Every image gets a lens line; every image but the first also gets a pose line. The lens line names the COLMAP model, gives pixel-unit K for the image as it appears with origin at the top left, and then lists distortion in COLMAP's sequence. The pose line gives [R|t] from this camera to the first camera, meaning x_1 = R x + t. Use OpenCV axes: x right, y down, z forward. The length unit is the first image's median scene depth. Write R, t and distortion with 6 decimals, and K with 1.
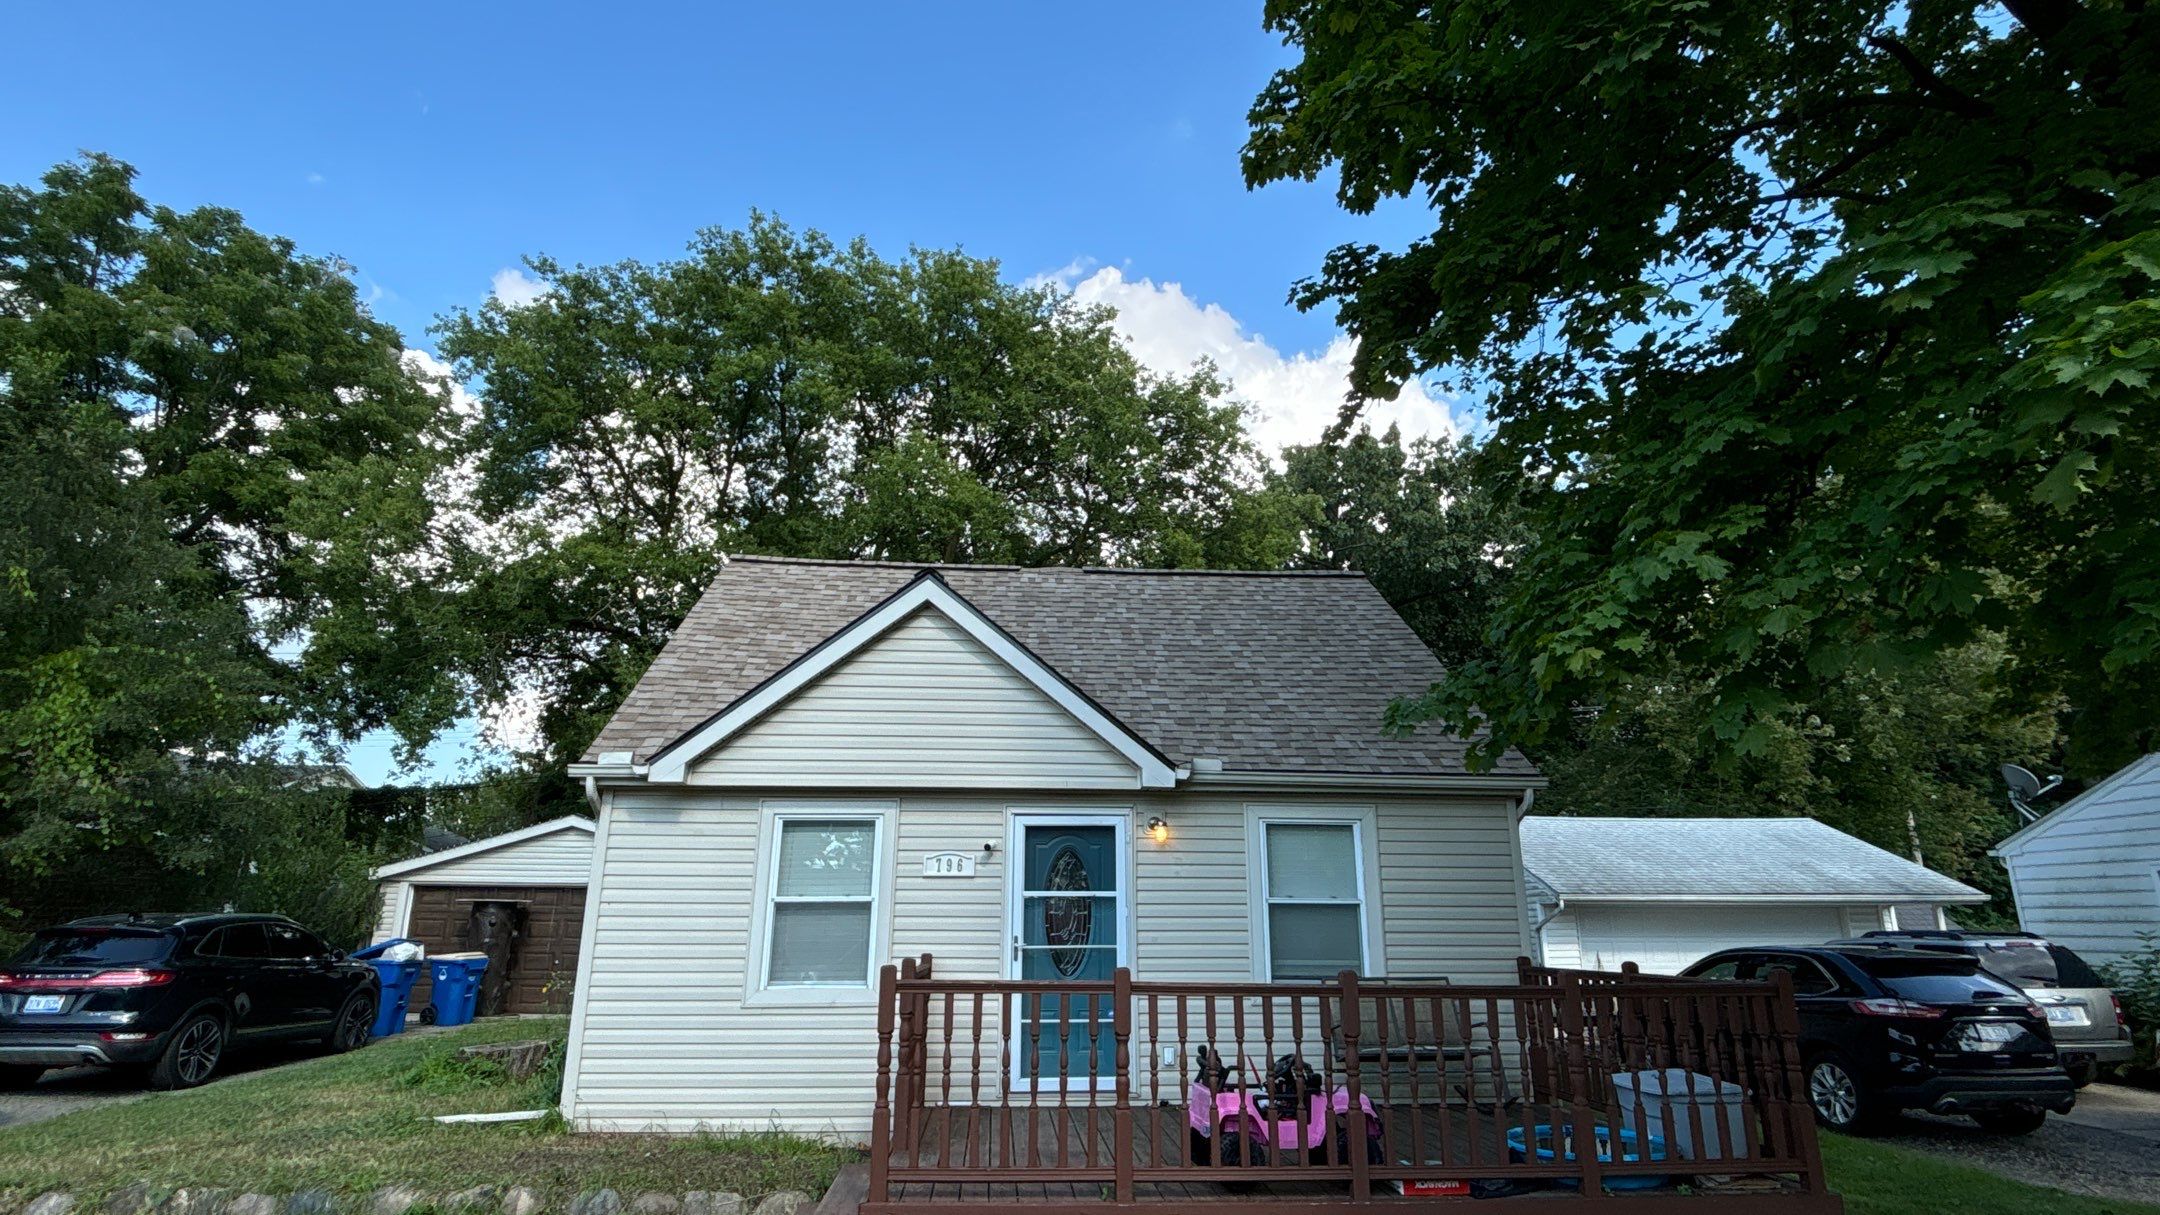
lens RADIAL K [[1097.7, 0, 1074.3], [0, 1097.7, 595.2], [0, 0, 1]] dist [0.000531, -0.000462]
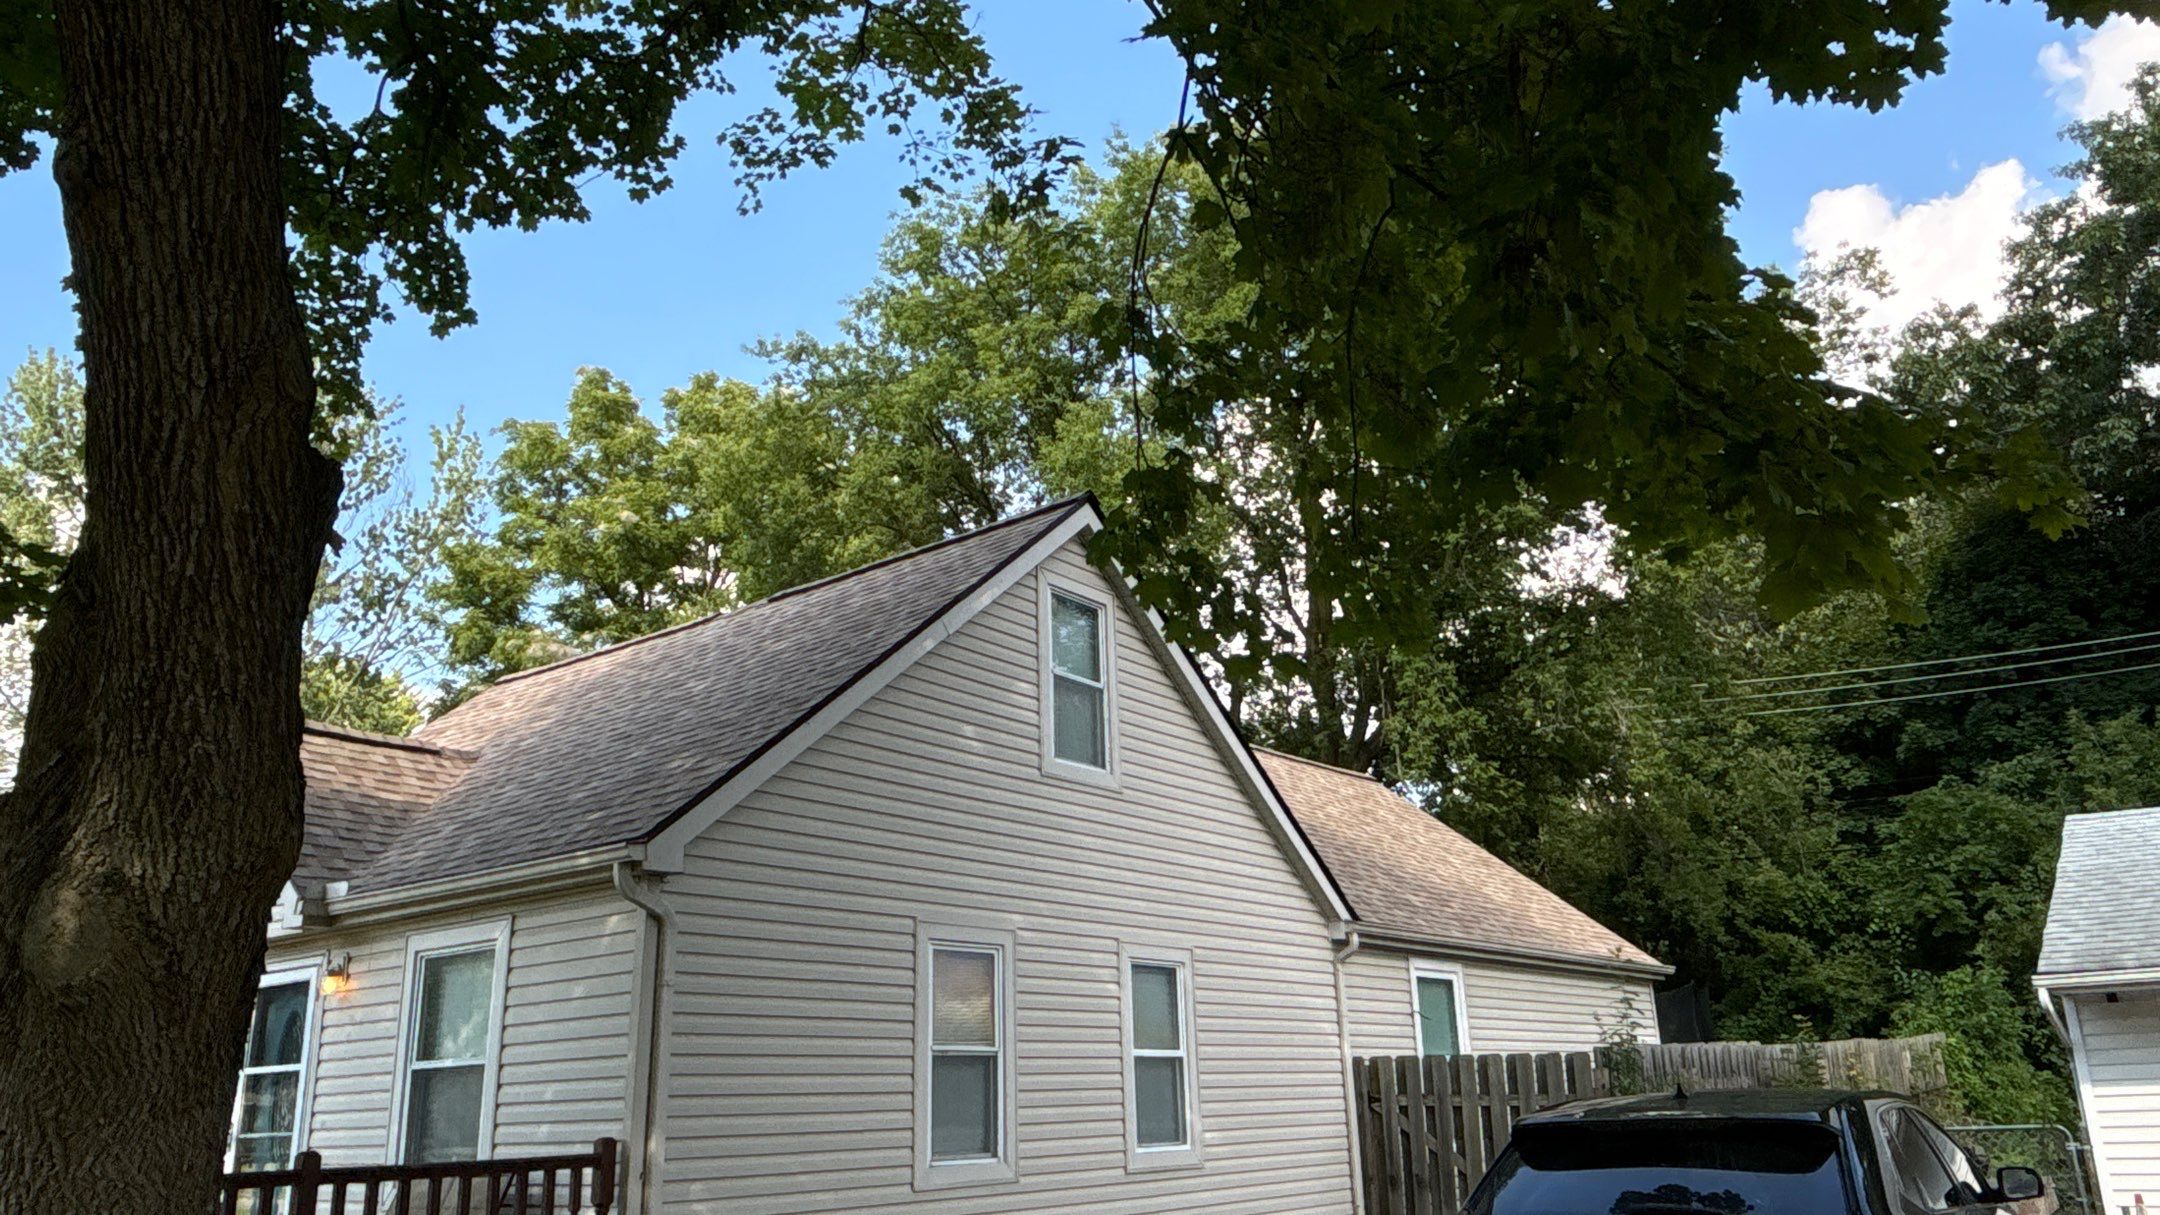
lens RADIAL K [[1550.9, 0, 1078.5], [0, 1550.9, 603.2], [0, 0, 1]] dist [0.044800, -0.069094]
pose [[0.738401, -0.231971, -0.633209, 0.467876], [0.230192, 0.969279, -0.086655, 0.066701], [0.633858, -0.081774, 0.769114, 0.197862]]
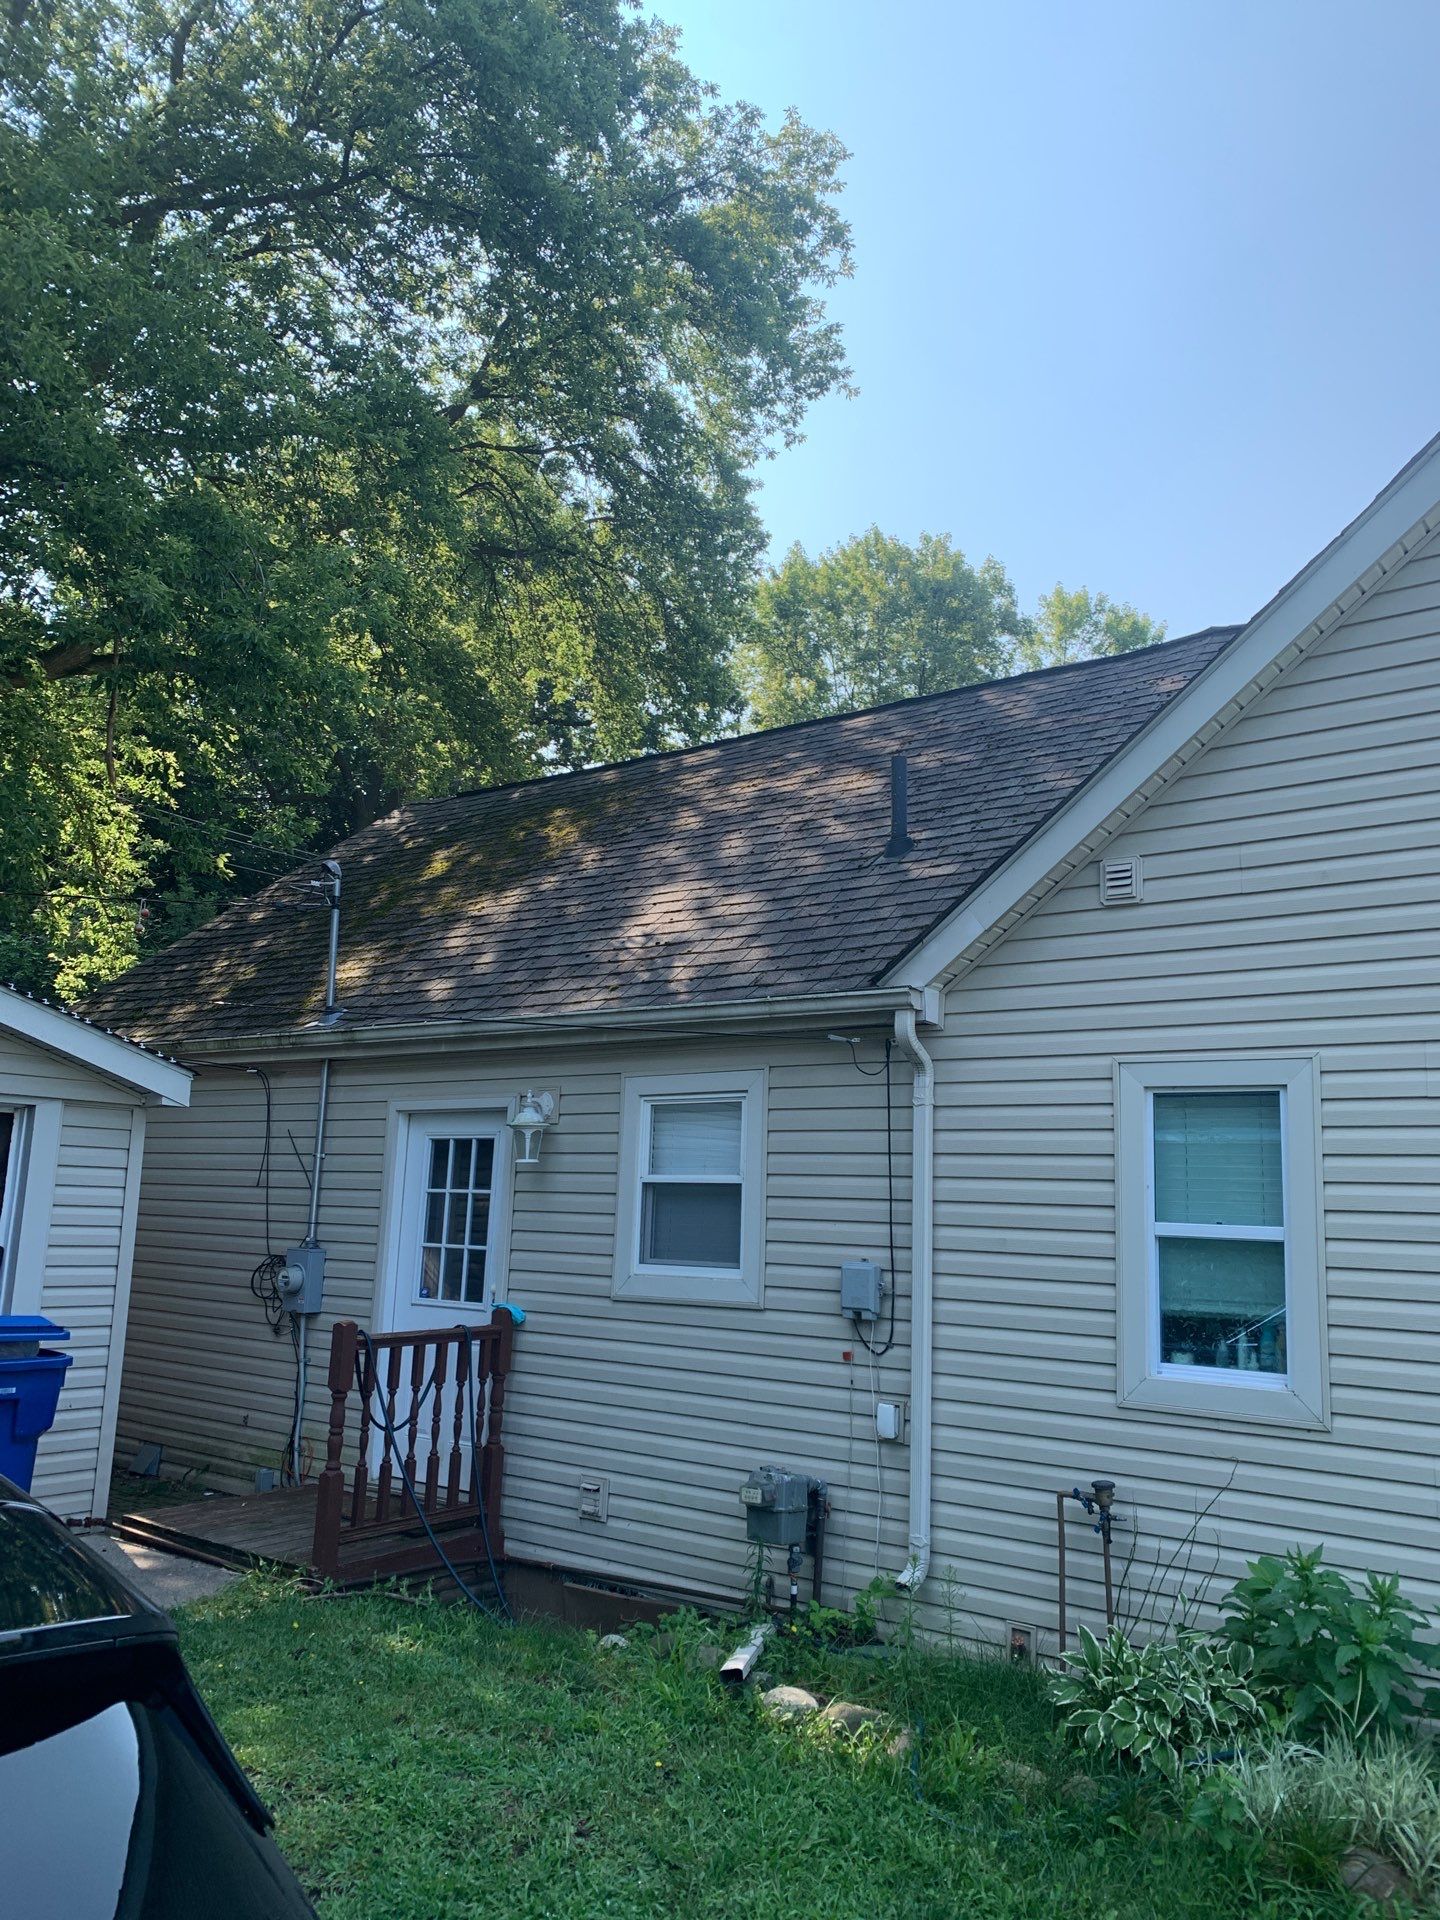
lens RADIAL K [[1483.5, 0, 724.6], [0, 1483.5, 934.9], [0, 0, 1]] dist [0.207273, -0.443546]
pose [[0.670085, 0.163855, 0.723974, -0.424363], [-0.252994, 0.967348, 0.015225, 0.143904], [-0.697840, -0.193363, 0.689659, 0.511626]]
